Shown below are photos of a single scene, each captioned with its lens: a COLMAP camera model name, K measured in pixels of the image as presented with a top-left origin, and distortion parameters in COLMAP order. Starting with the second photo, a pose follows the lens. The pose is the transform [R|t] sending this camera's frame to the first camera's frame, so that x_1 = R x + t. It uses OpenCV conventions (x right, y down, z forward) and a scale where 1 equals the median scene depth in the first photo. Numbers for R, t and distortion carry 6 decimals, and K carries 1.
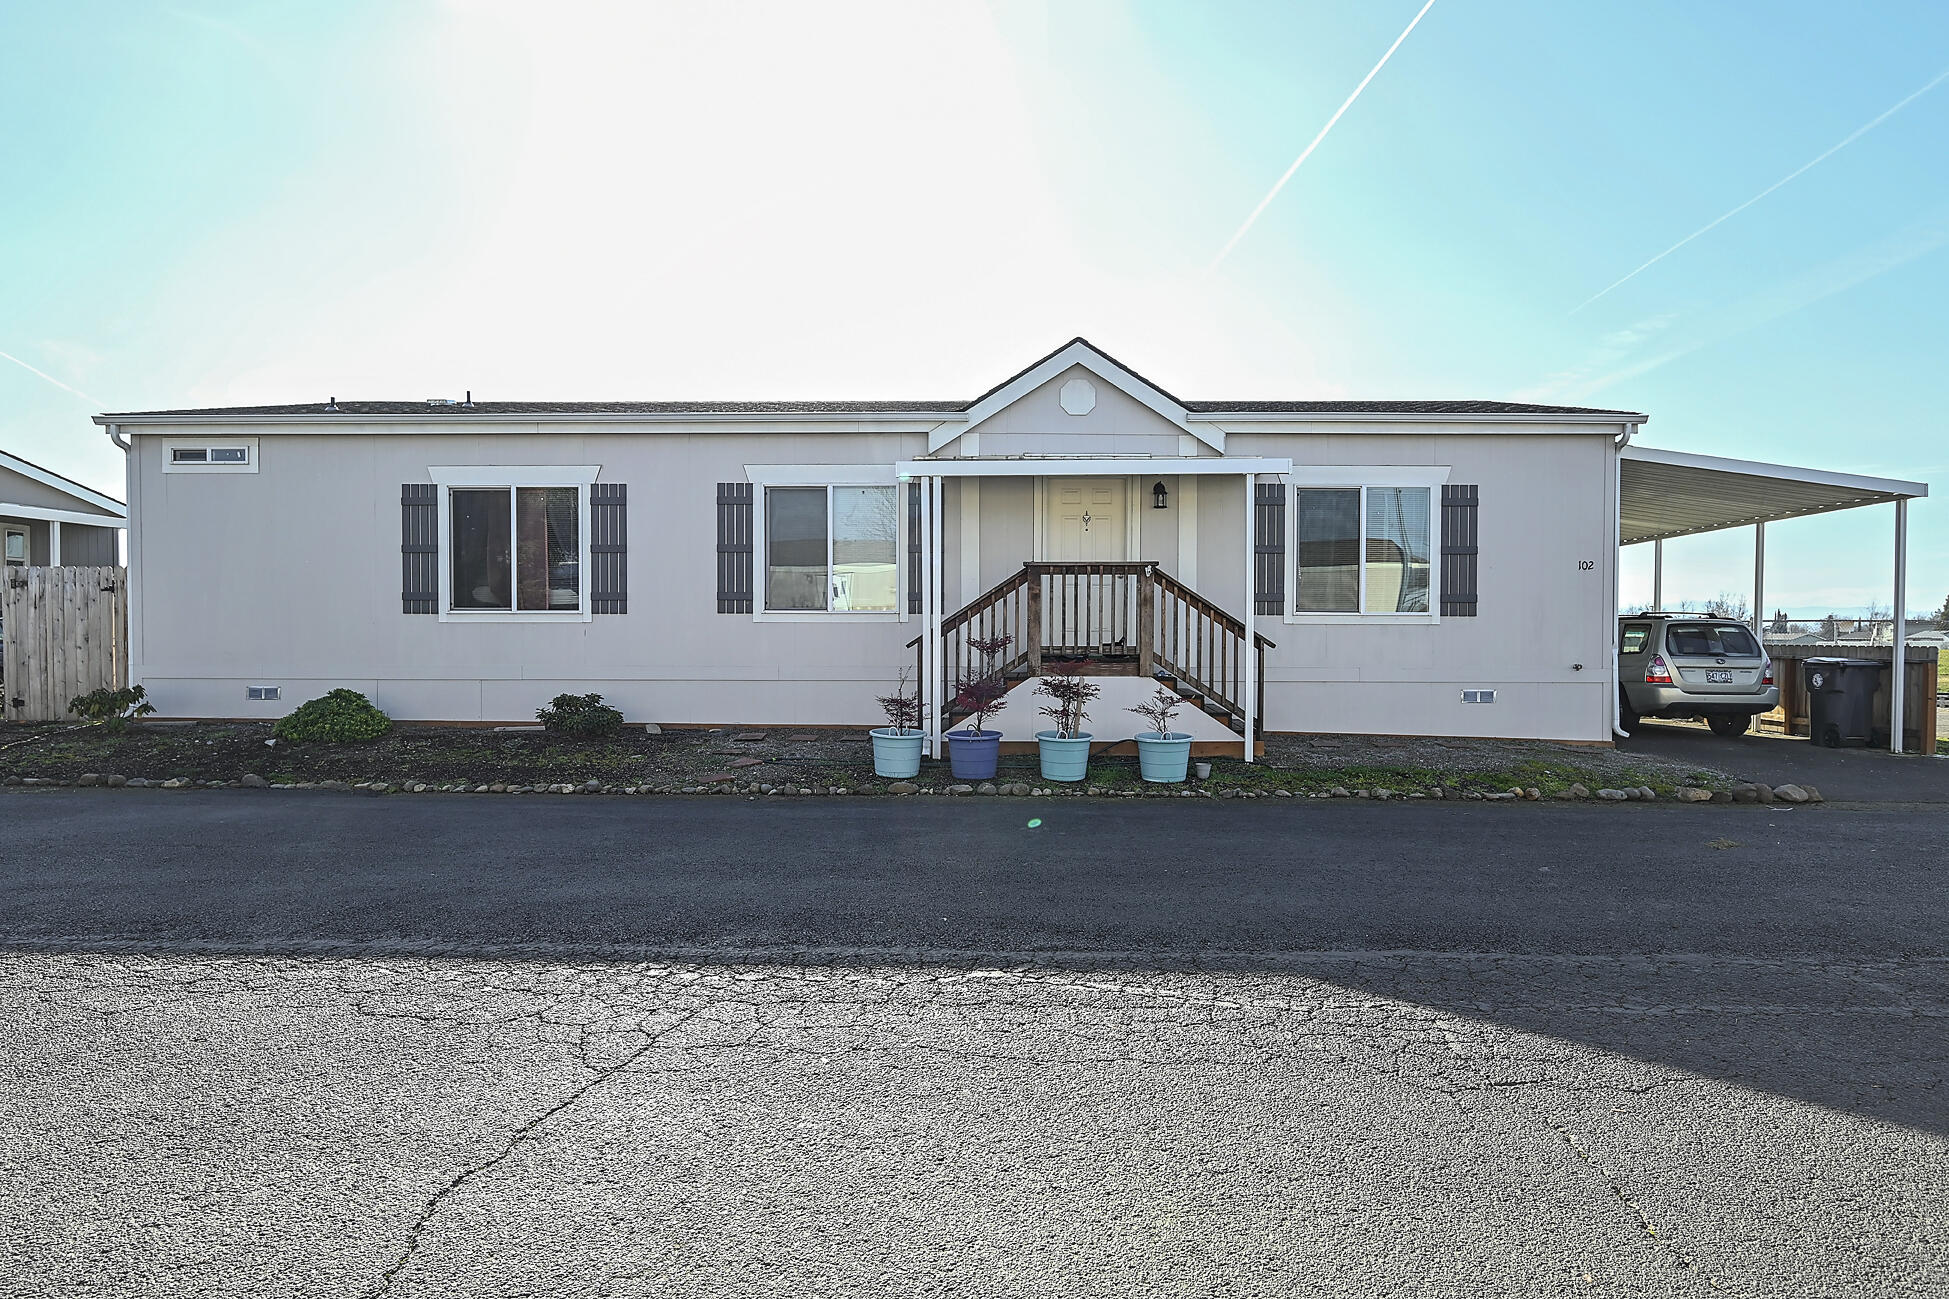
lens RADIAL K [[988.2, 0, 974.5], [0, 988.2, 649.5], [0, 0, 1]] dist [-0.004899, -0.000397]
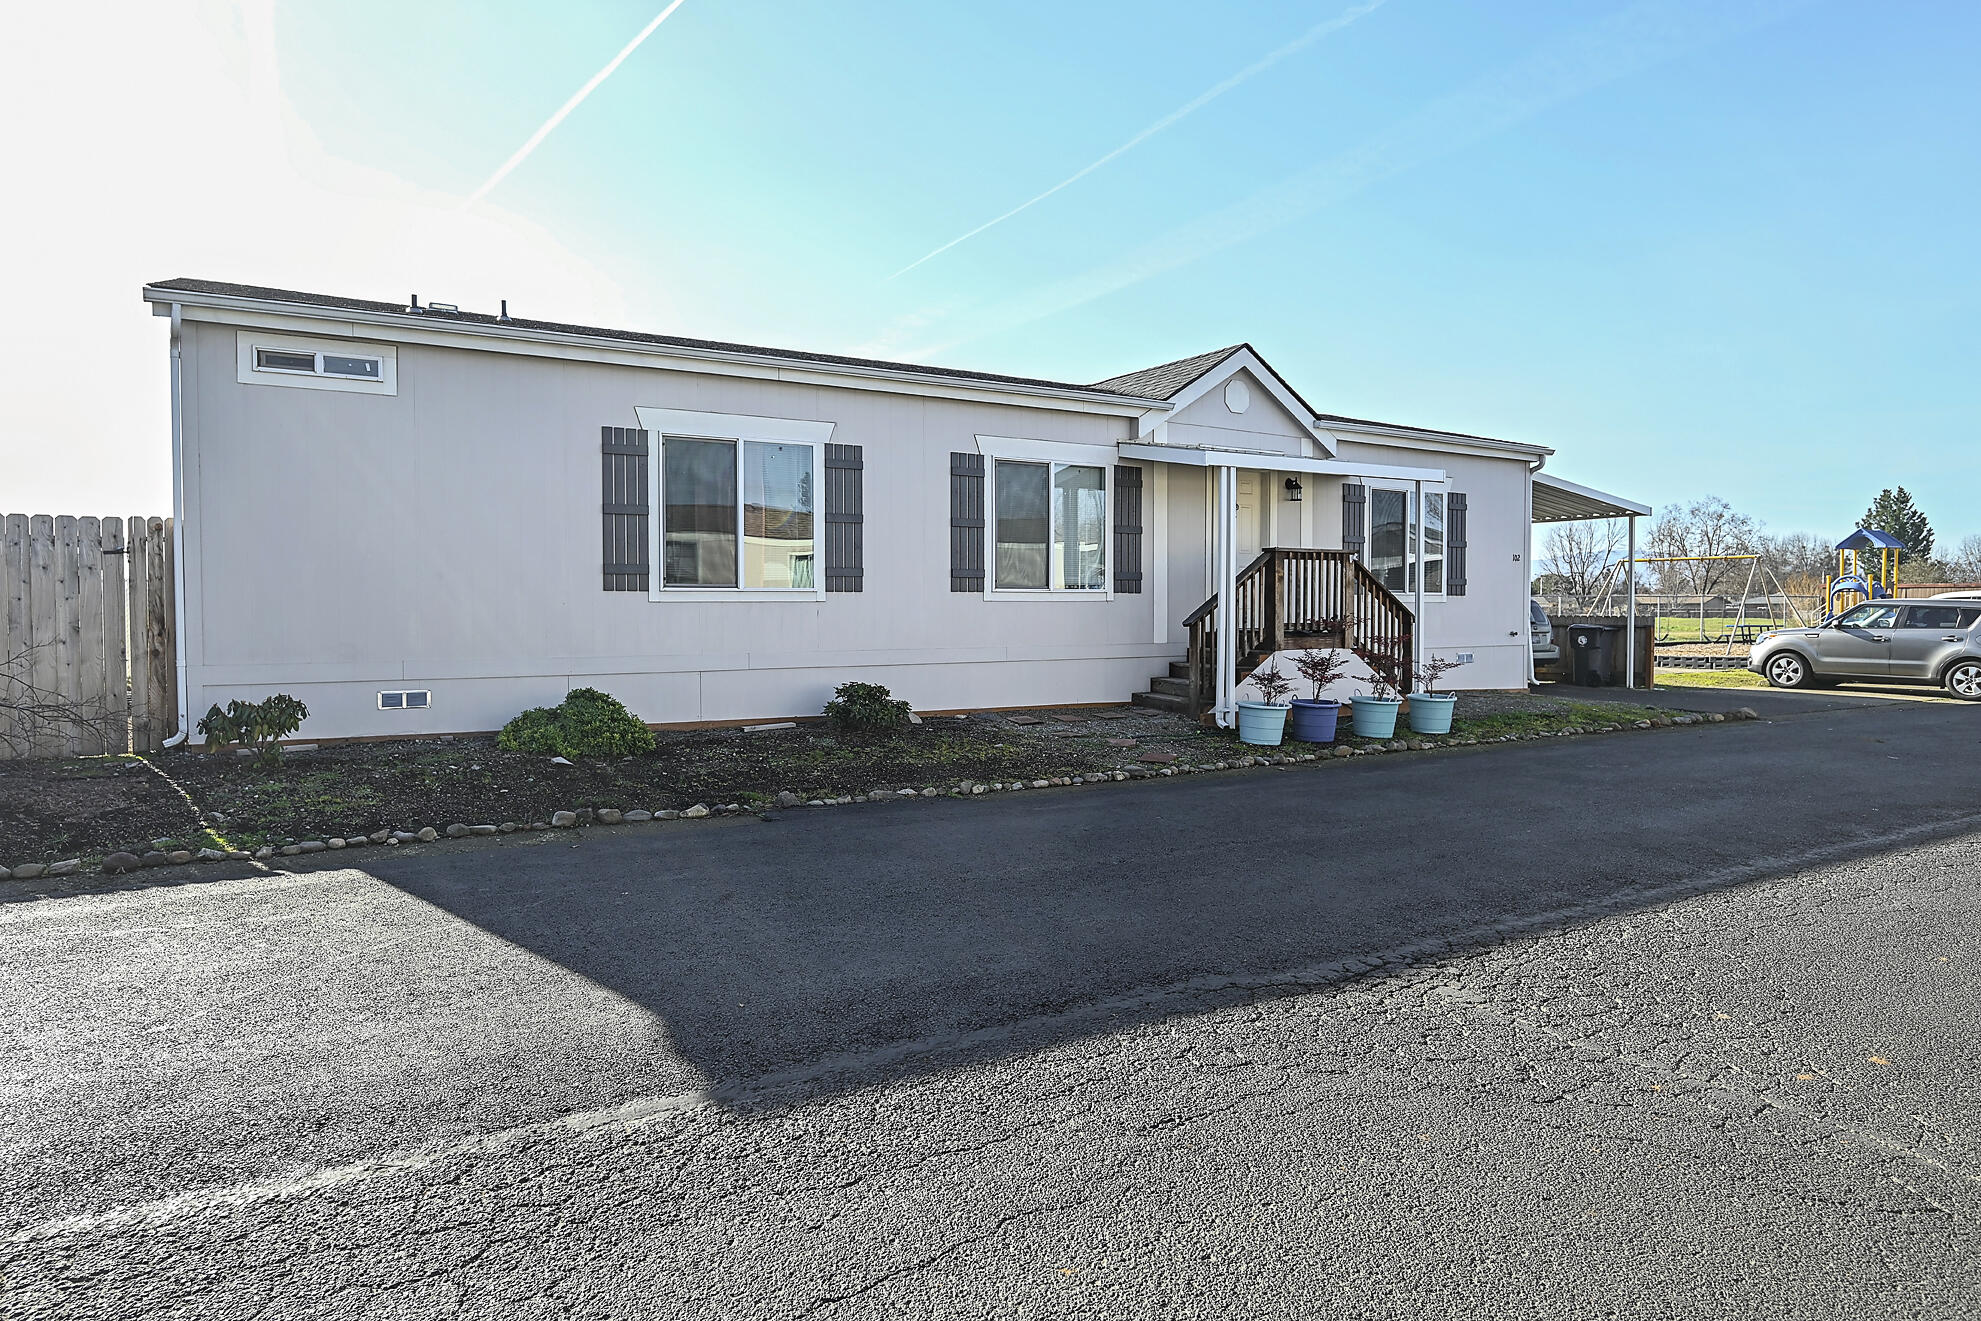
lens RADIAL K [[1230.5, 0, 991.4], [0, 1230.5, 634.1], [0, 0, 1]] dist [-0.020266, 0.000720]
pose [[0.830556, -0.016902, 0.556679, -0.878482], [0.016112, 0.999850, 0.006319, -0.003197], [-0.556703, 0.003721, 0.830704, 0.014316]]
